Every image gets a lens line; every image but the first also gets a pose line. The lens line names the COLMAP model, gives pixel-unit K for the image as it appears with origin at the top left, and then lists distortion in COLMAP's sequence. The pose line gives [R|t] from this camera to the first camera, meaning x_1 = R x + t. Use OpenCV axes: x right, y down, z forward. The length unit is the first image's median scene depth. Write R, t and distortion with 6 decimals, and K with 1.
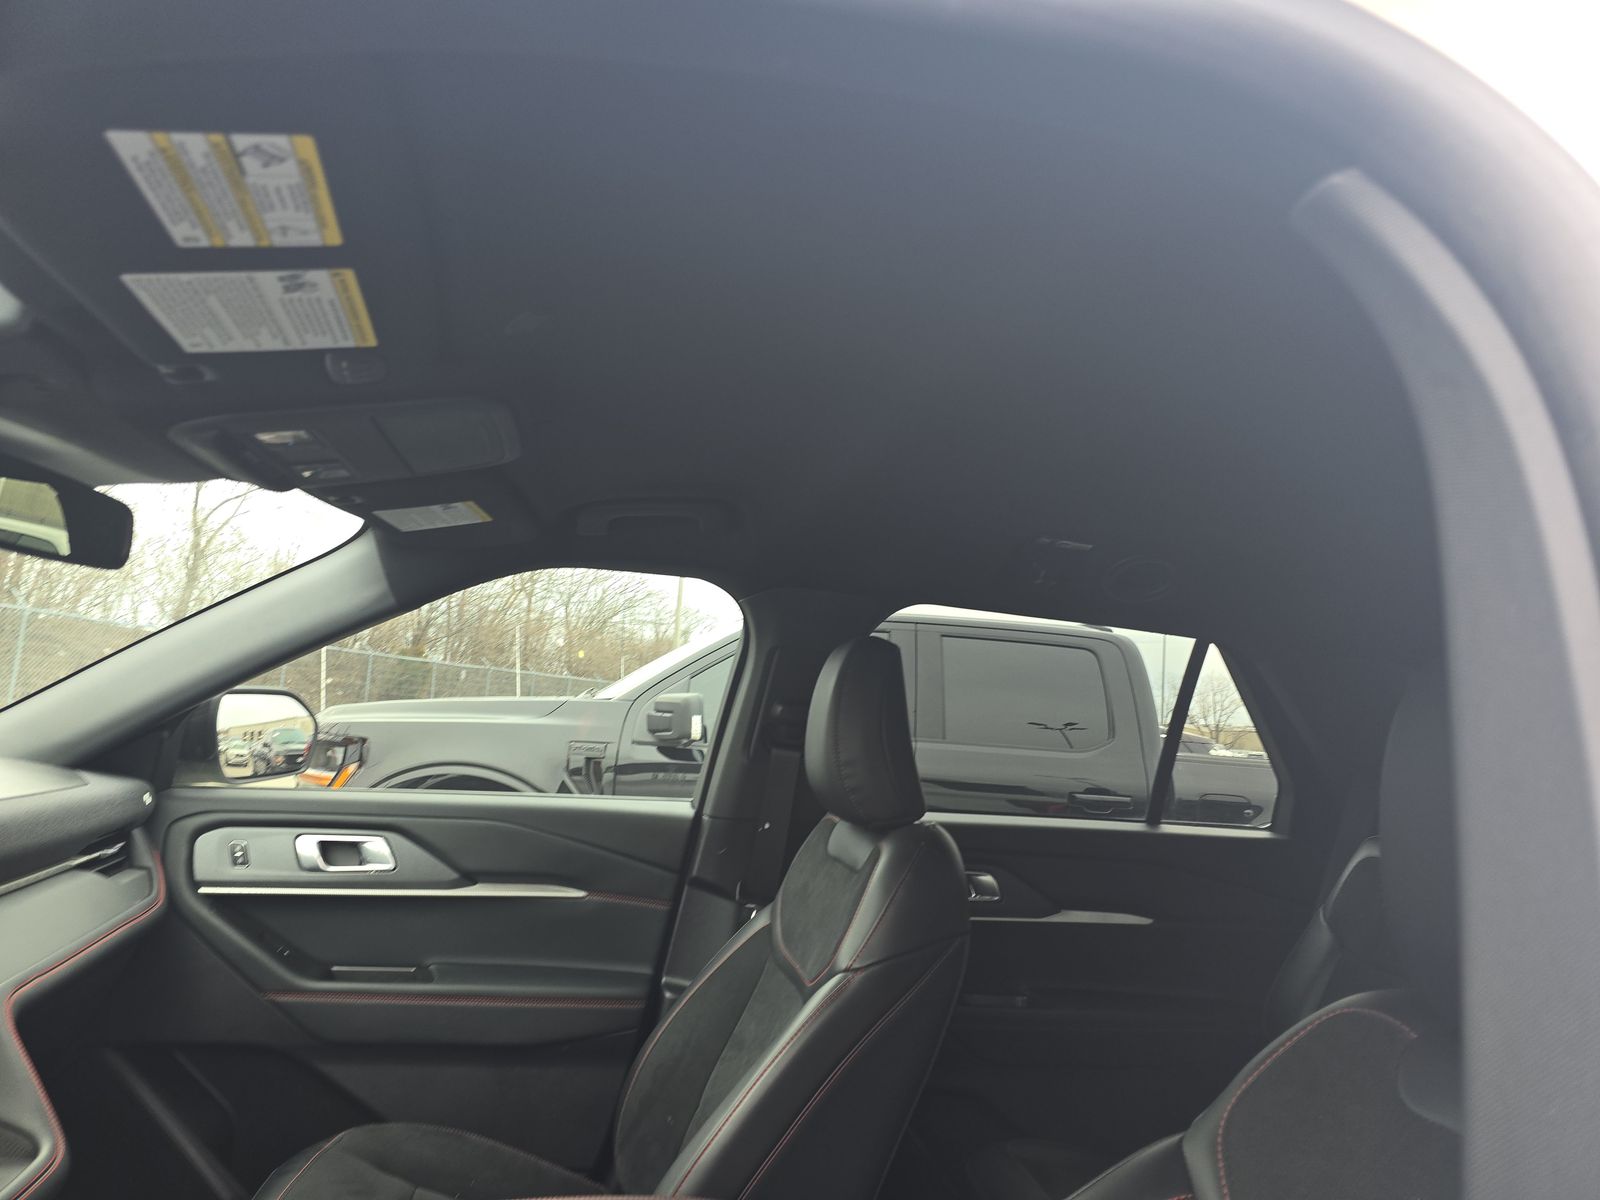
lens RADIAL K [[1077.7, 0, 800.0], [0, 1077.7, 600.0], [0, 0, 1]] dist [0.057580, -0.053927]
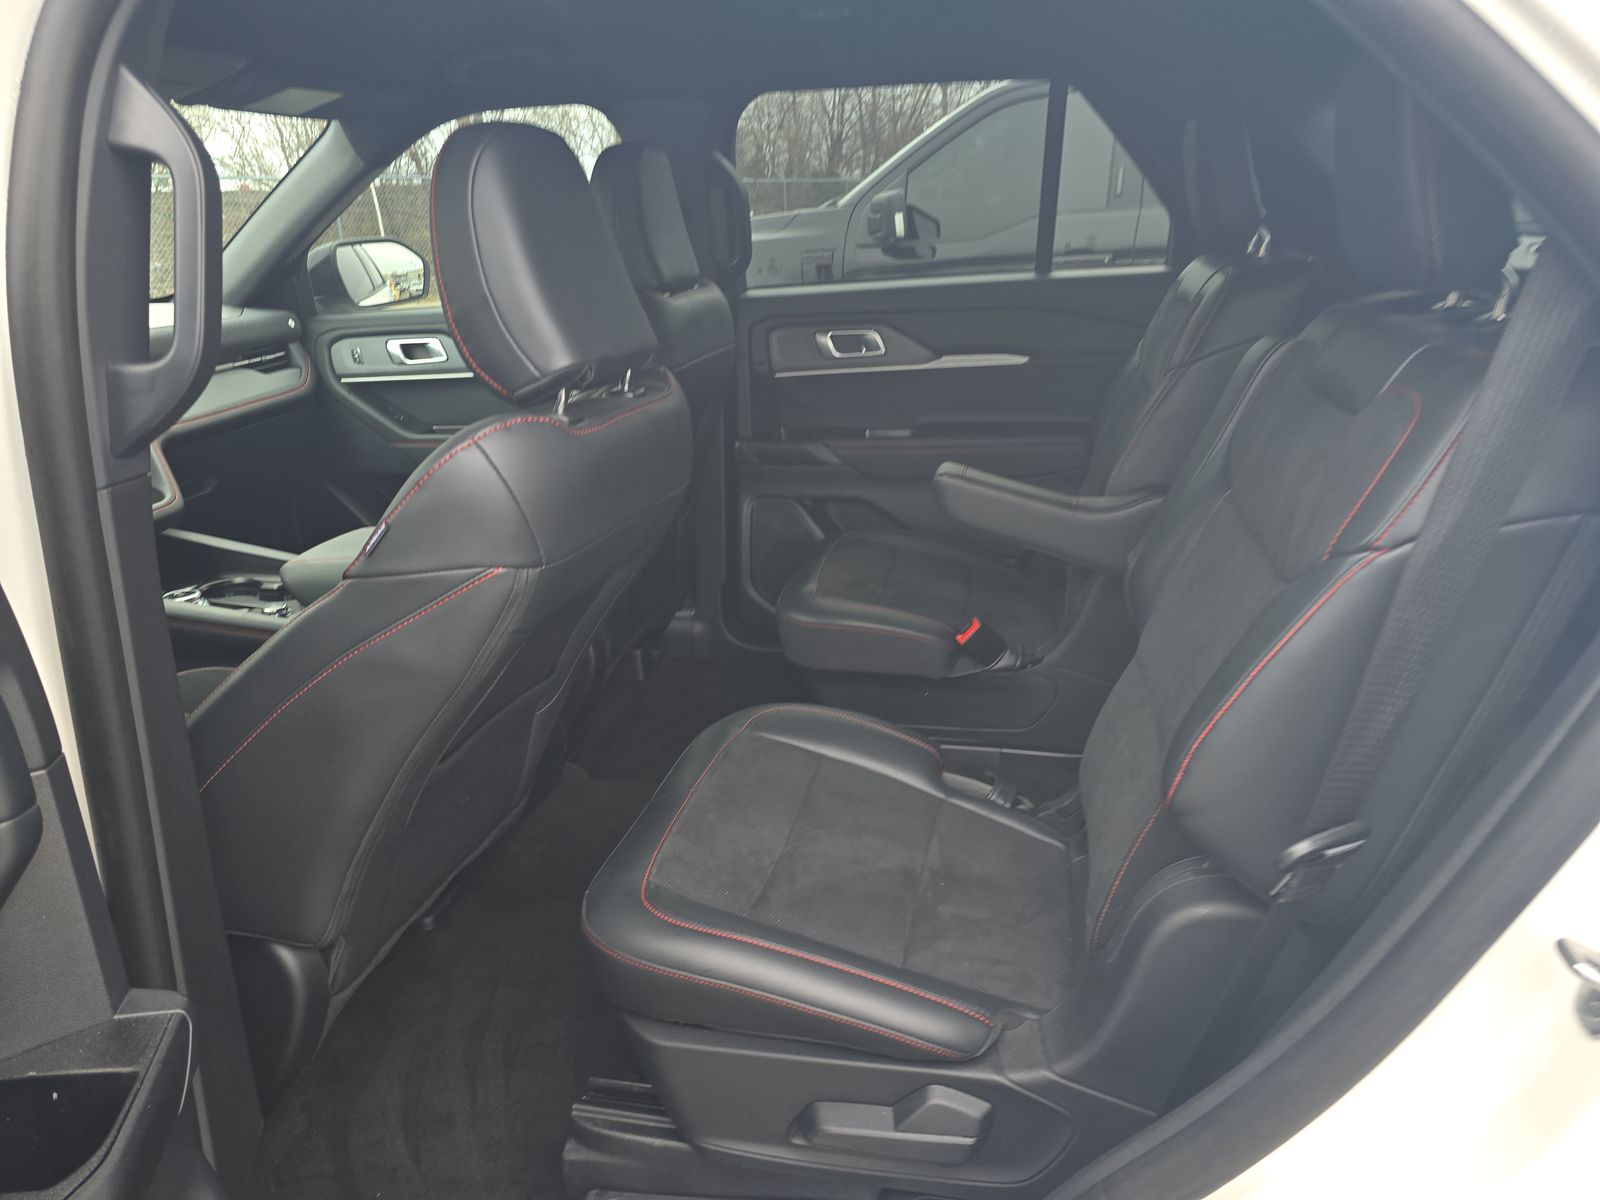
lens RADIAL K [[1078.3, 0, 789.7], [0, 1078.3, 592.7], [0, 0, 1]] dist [0.054074, -0.050575]
pose [[0.911833, 0.013208, -0.410349, 0.640192], [0.161830, 0.907001, 0.388794, 0.040500], [0.377322, -0.420922, 0.824895, -0.151365]]
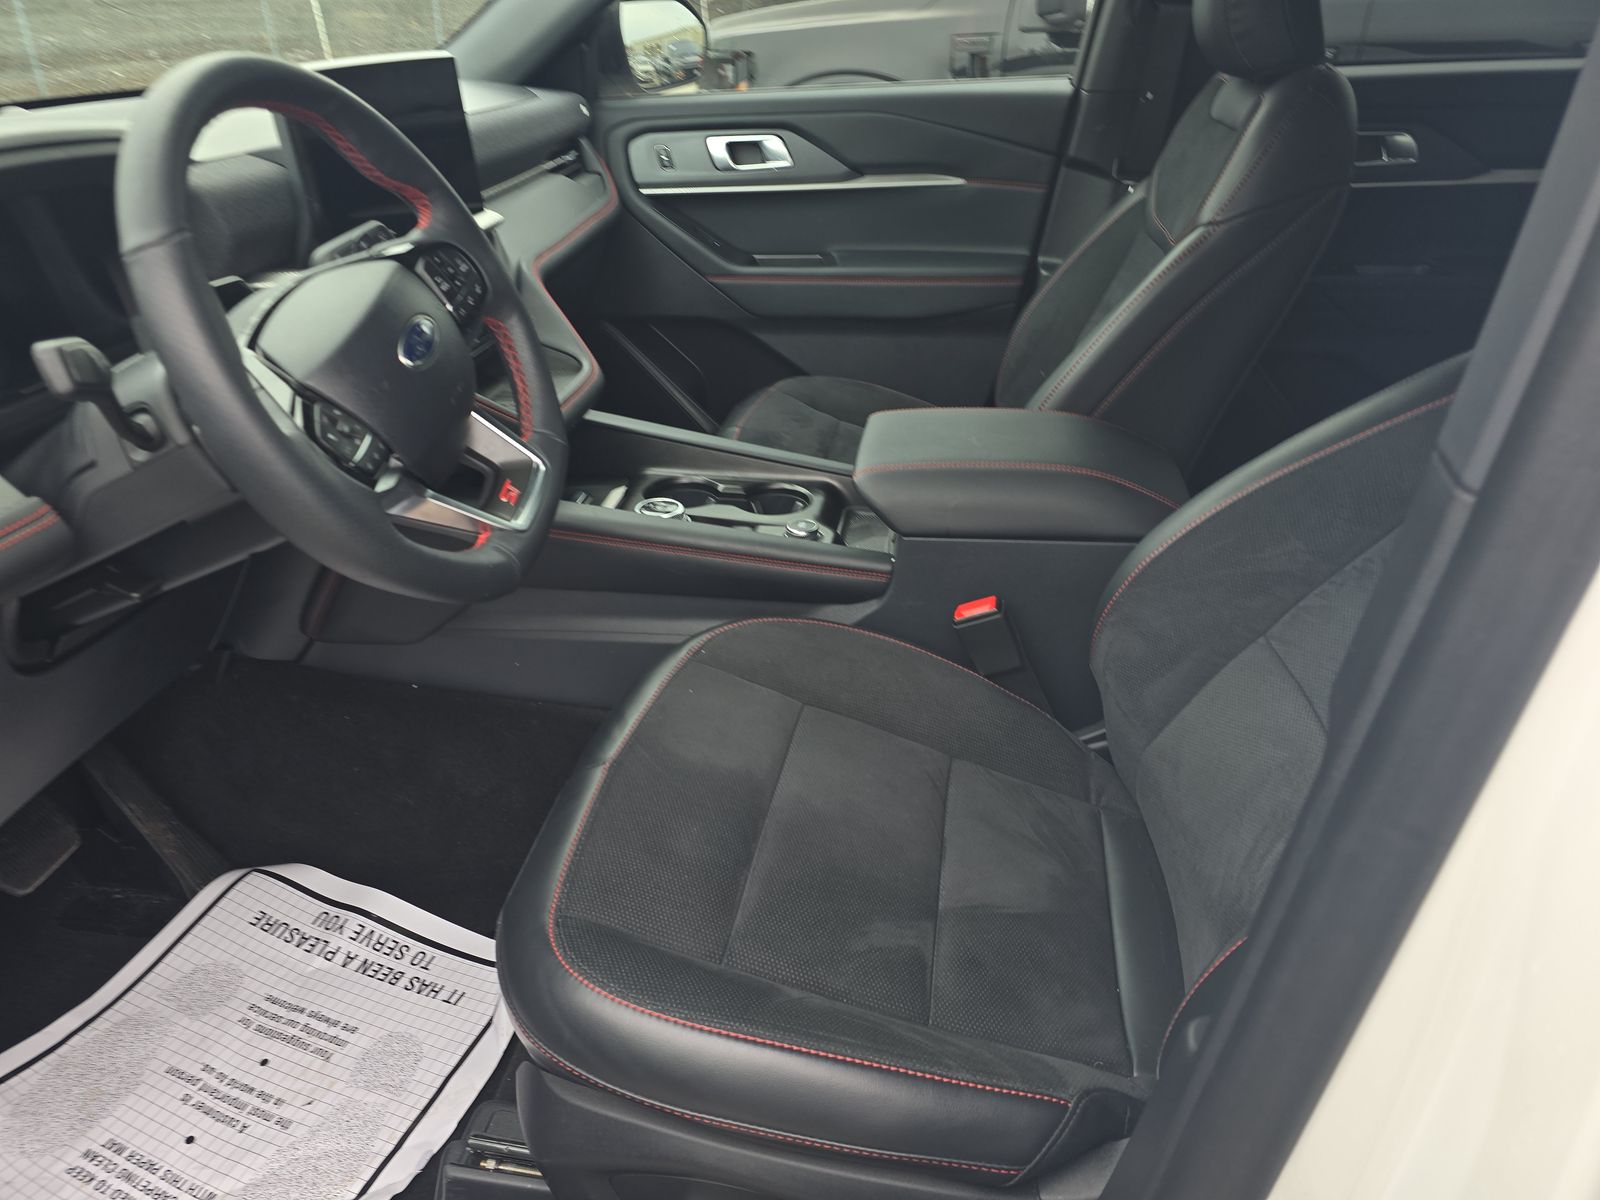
lens RADIAL K [[1078.3, 0, 789.7], [0, 1078.3, 592.7], [0, 0, 1]] dist [0.054074, -0.050575]
pose [[0.937040, 0.074684, -0.341142, 0.033624], [0.130074, 0.831933, 0.539415, 0.013057], [0.324093, -0.549827, 0.769840, -0.089242]]
